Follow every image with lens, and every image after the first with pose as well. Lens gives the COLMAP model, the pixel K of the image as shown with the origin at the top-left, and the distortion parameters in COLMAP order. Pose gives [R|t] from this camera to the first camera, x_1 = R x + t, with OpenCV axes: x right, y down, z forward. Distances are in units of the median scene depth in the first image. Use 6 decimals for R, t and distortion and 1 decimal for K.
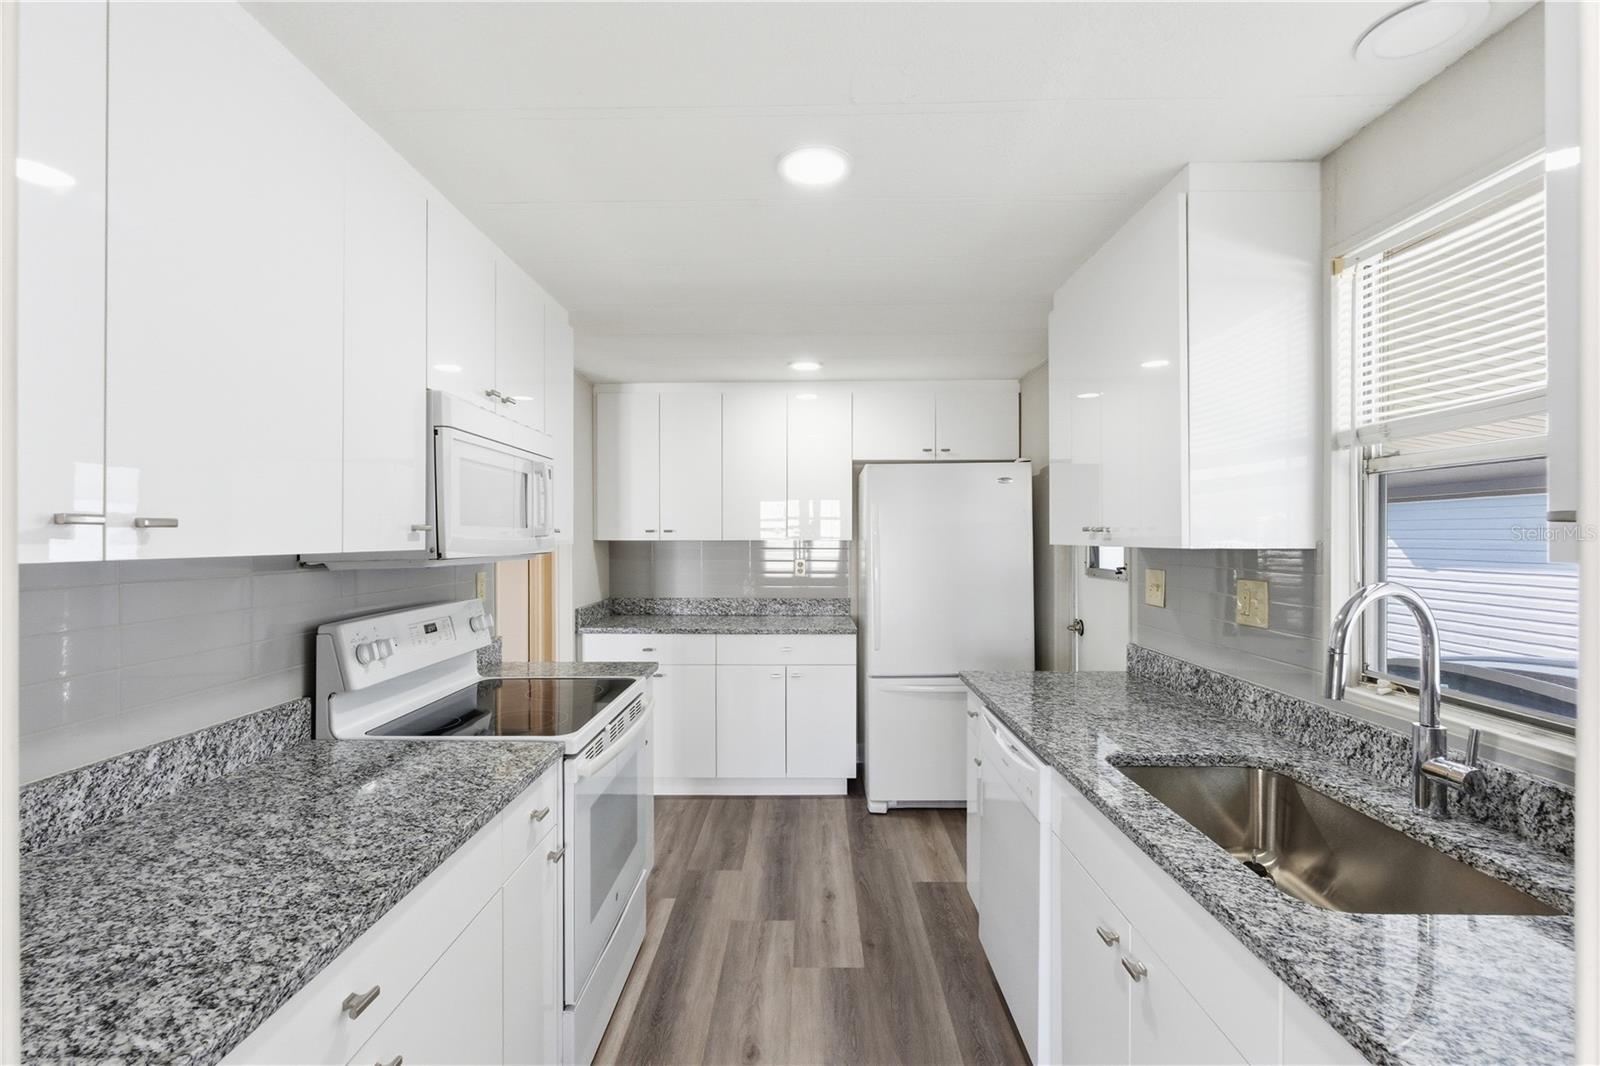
lens RADIAL K [[712.2, 0, 798.9], [0, 712.2, 536.2], [0, 0, 1]] dist [-0.006966, -0.000015]
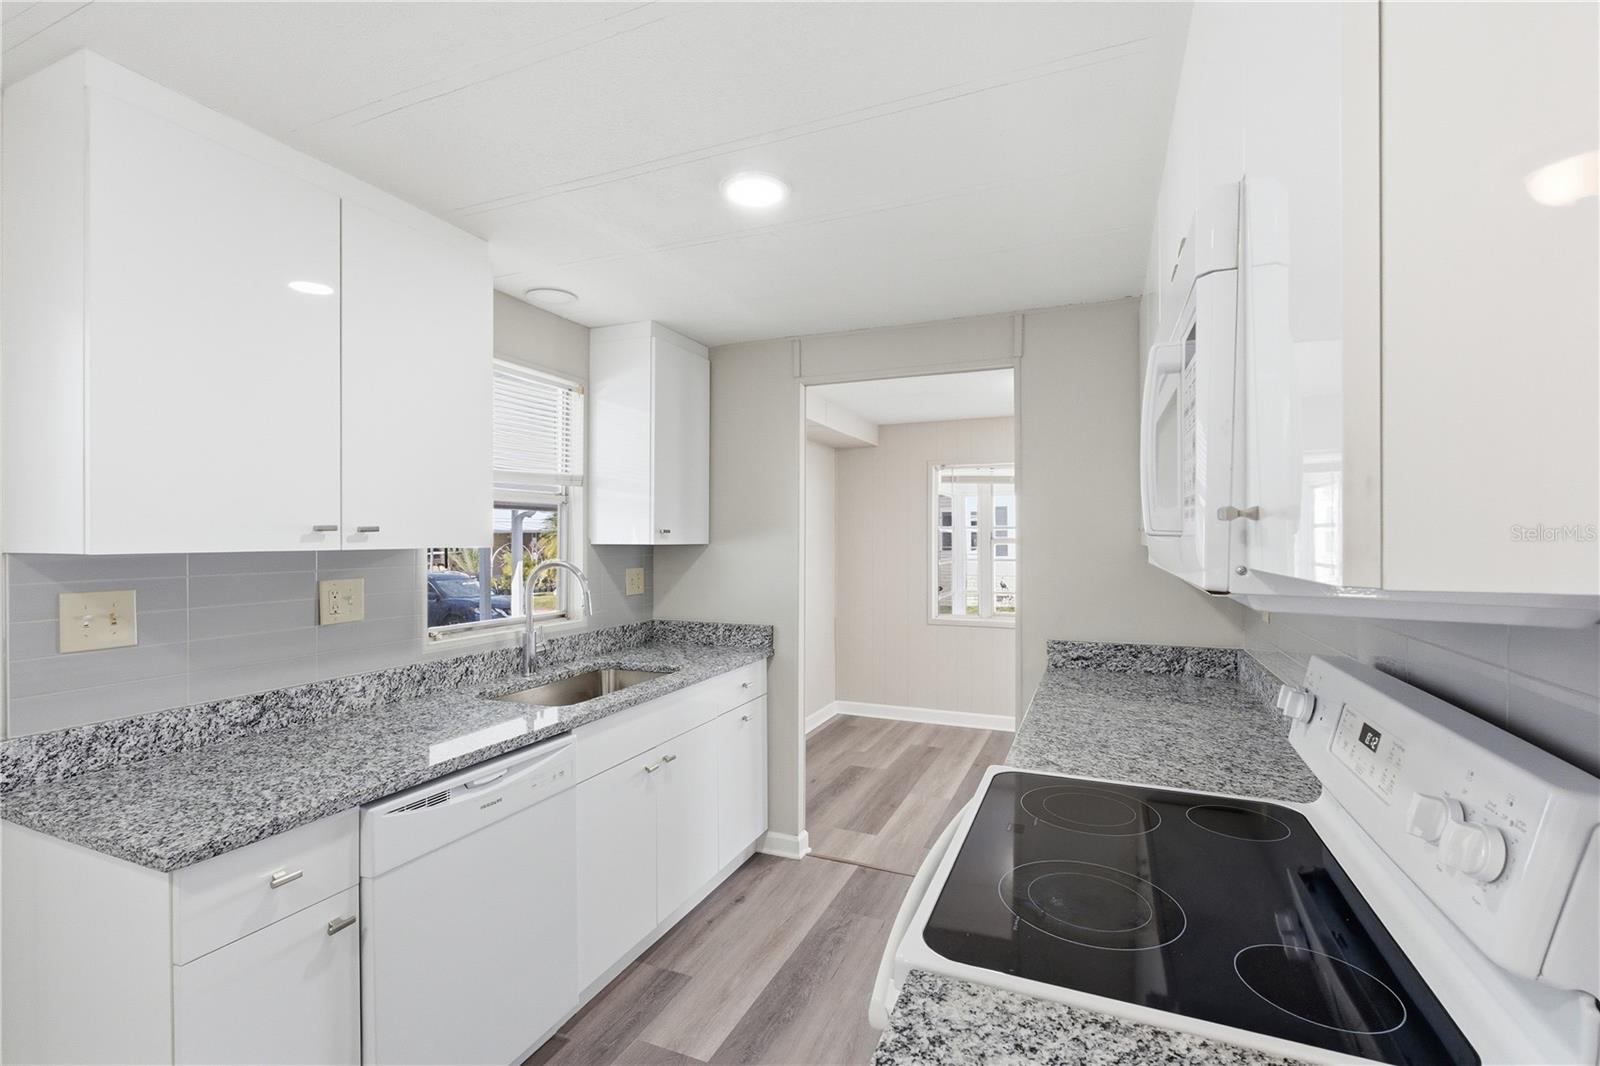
lens RADIAL K [[712.2, 0, 798.9], [0, 712.2, 536.2], [0, 0, 1]] dist [-0.006966, -0.000015]
pose [[-0.925051, 0.001811, 0.379839, -0.407923], [0.001539, 0.999998, -0.001019, 0.000517], [-0.379840, -0.000358, -0.925052, 1.808963]]
